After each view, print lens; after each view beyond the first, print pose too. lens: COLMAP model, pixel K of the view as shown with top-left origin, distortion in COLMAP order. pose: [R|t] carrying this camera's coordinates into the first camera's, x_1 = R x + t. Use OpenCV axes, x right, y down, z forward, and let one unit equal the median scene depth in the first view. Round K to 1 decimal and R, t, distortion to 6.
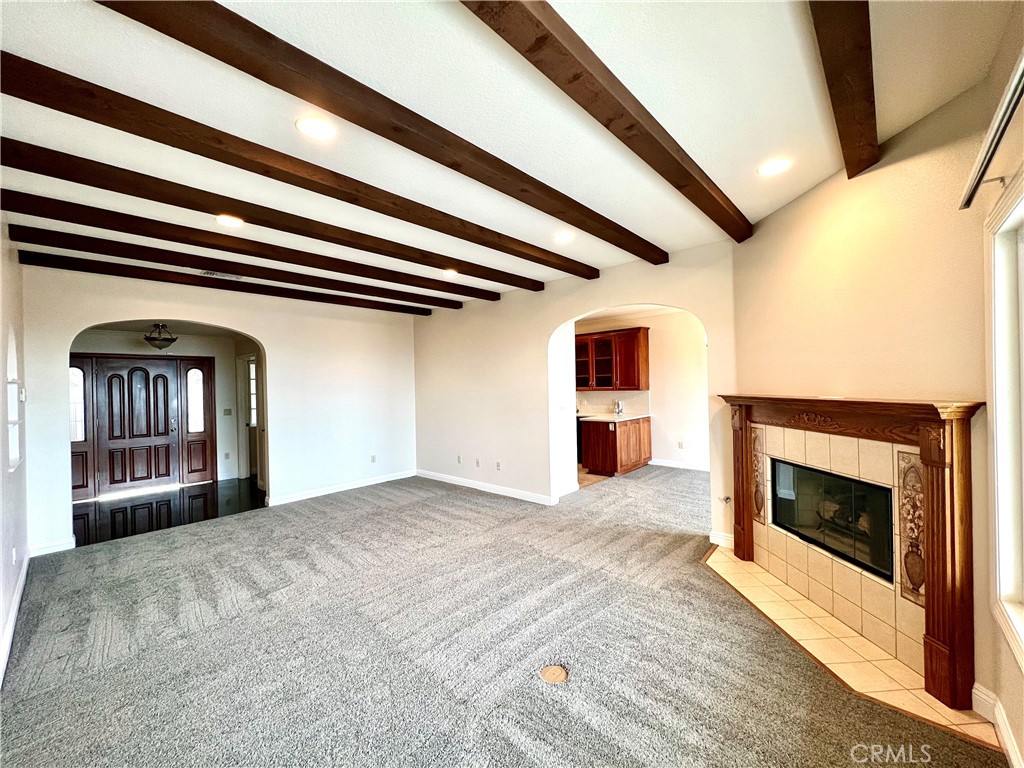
lens RADIAL K [[408.0, 0, 512.0], [0, 408.0, 384.0], [0, 0, 1]] dist [-0.001550, 0.000124]
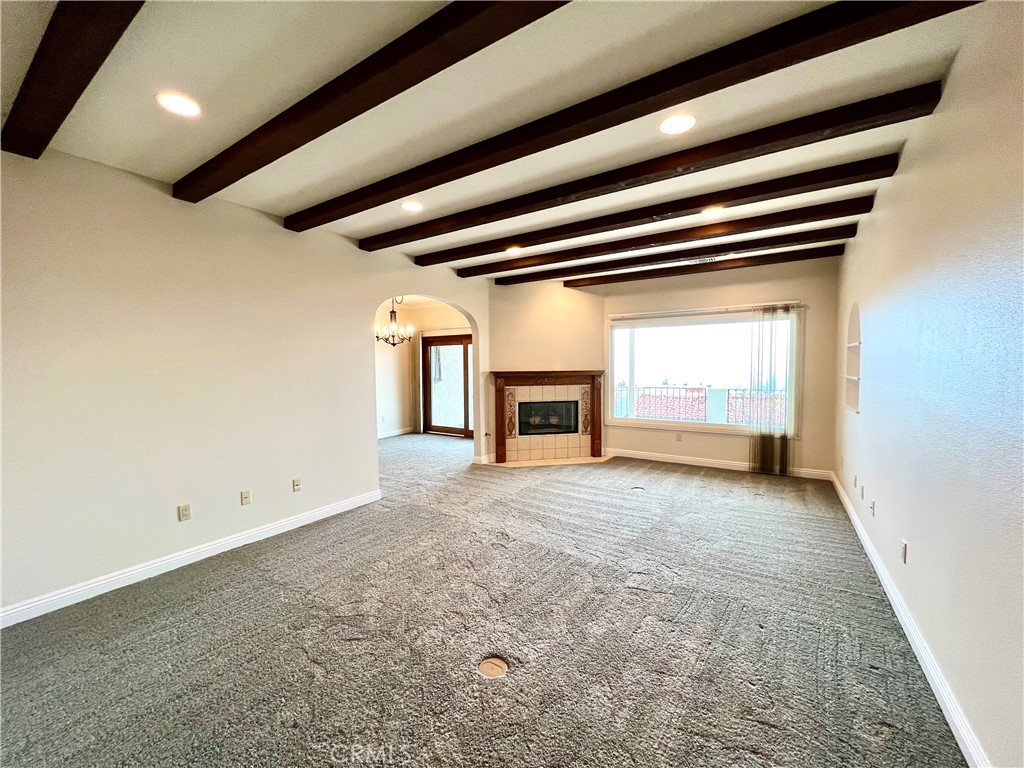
lens RADIAL K [[408.0, 0, 512.0], [0, 408.0, 384.0], [0, 0, 1]] dist [-0.001550, 0.000124]
pose [[-0.154627, -0.020367, 0.987763, -1.266781], [0.011924, 0.999676, 0.022480, 0.043965], [-0.987901, 0.015254, -0.154334, 1.286062]]
